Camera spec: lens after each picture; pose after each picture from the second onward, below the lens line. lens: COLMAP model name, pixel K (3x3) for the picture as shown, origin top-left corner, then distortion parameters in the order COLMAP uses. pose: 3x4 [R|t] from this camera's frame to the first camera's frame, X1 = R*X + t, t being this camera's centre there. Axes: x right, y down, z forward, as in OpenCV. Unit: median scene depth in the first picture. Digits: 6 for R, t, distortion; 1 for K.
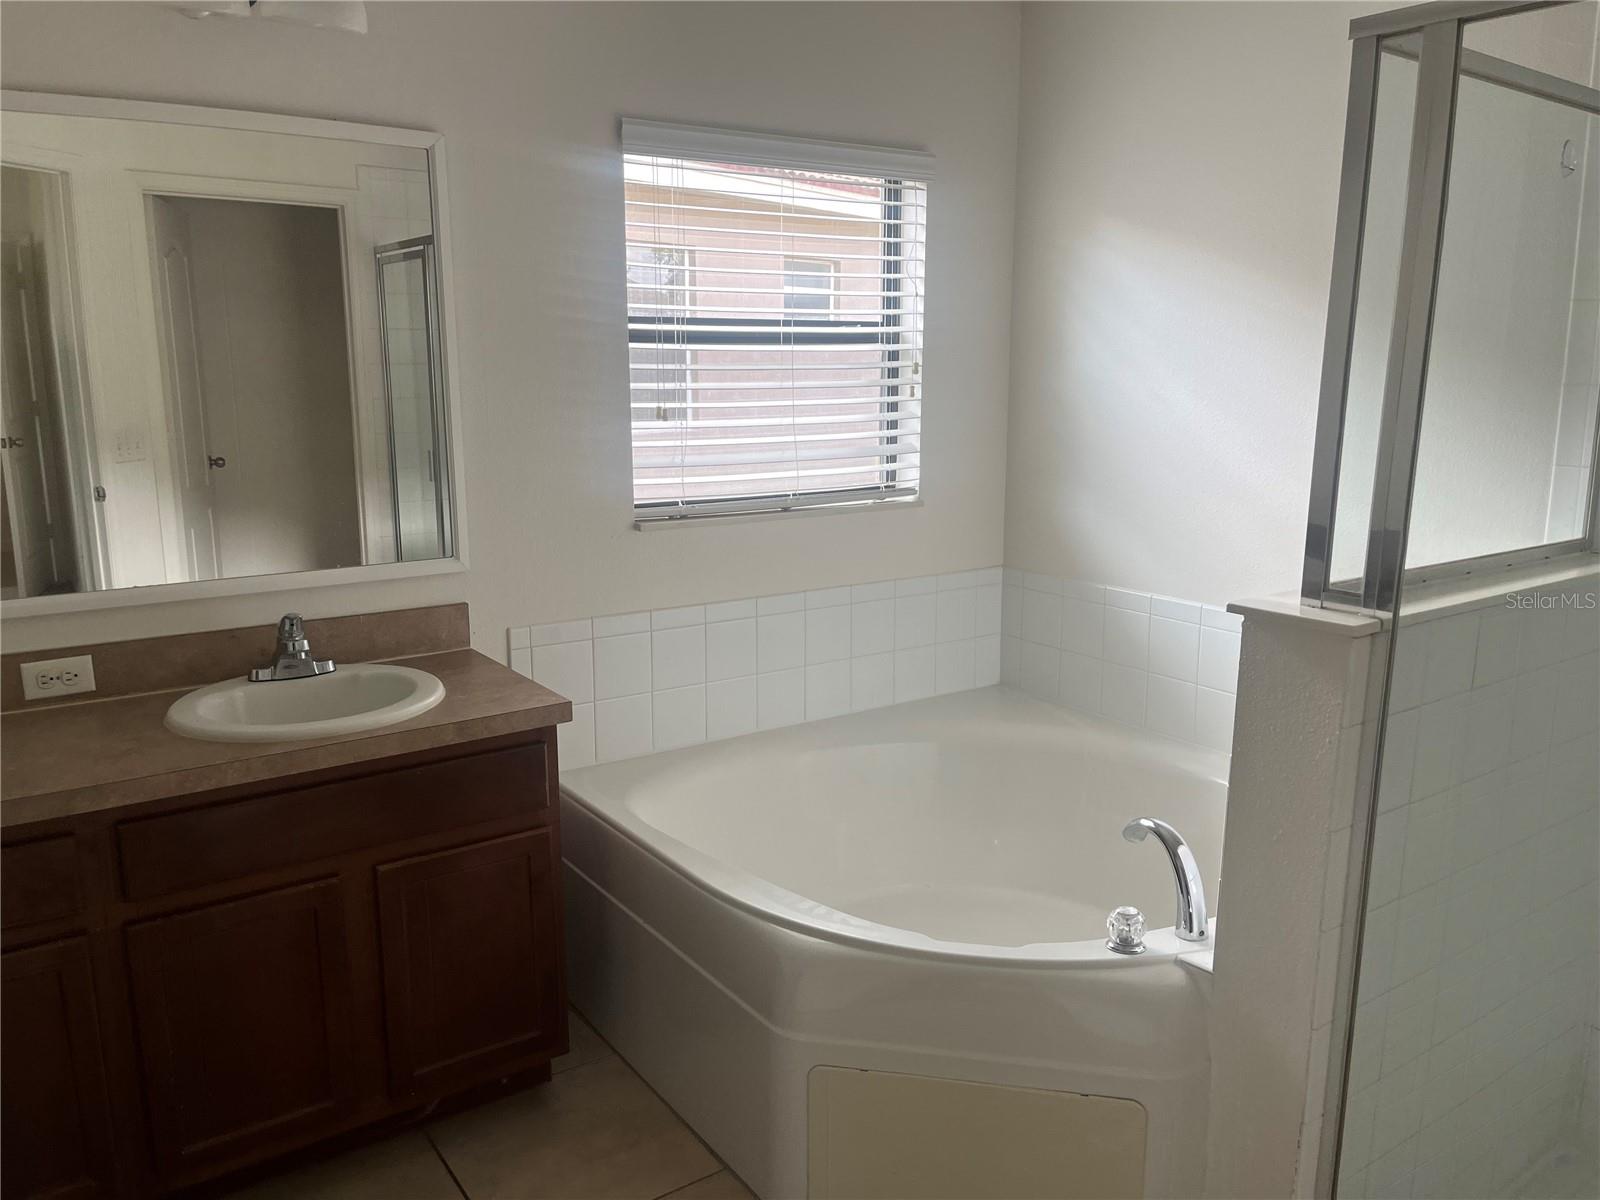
lens RADIAL K [[1217.6, 0, 800.0], [0, 1217.6, 600.0], [0, 0, 1]] dist [0.081874, -0.132078]
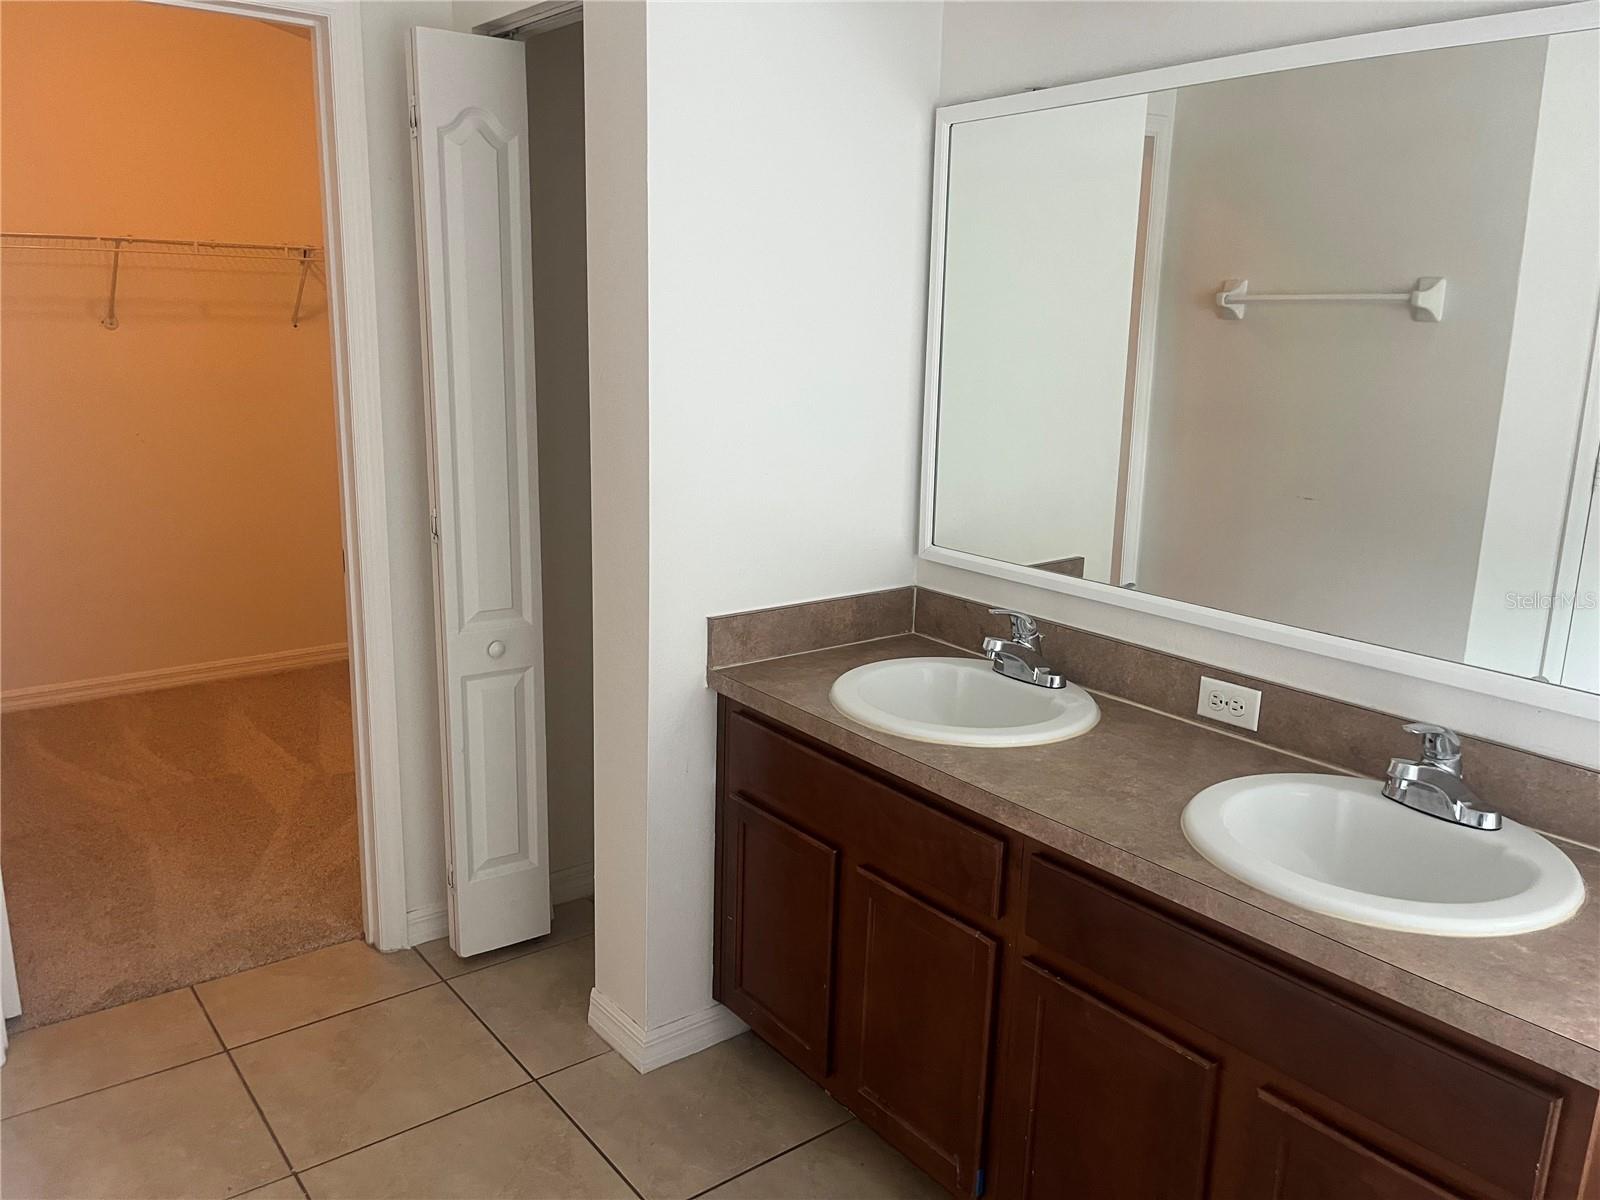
lens RADIAL K [[1217.6, 0, 800.0], [0, 1217.6, 600.0], [0, 0, 1]] dist [0.081874, -0.132078]
pose [[0.054061, 0.232230, -0.971157, 0.251342], [-0.213905, 0.952695, 0.215908, -0.139460], [0.975357, 0.196064, 0.101178, 0.581168]]
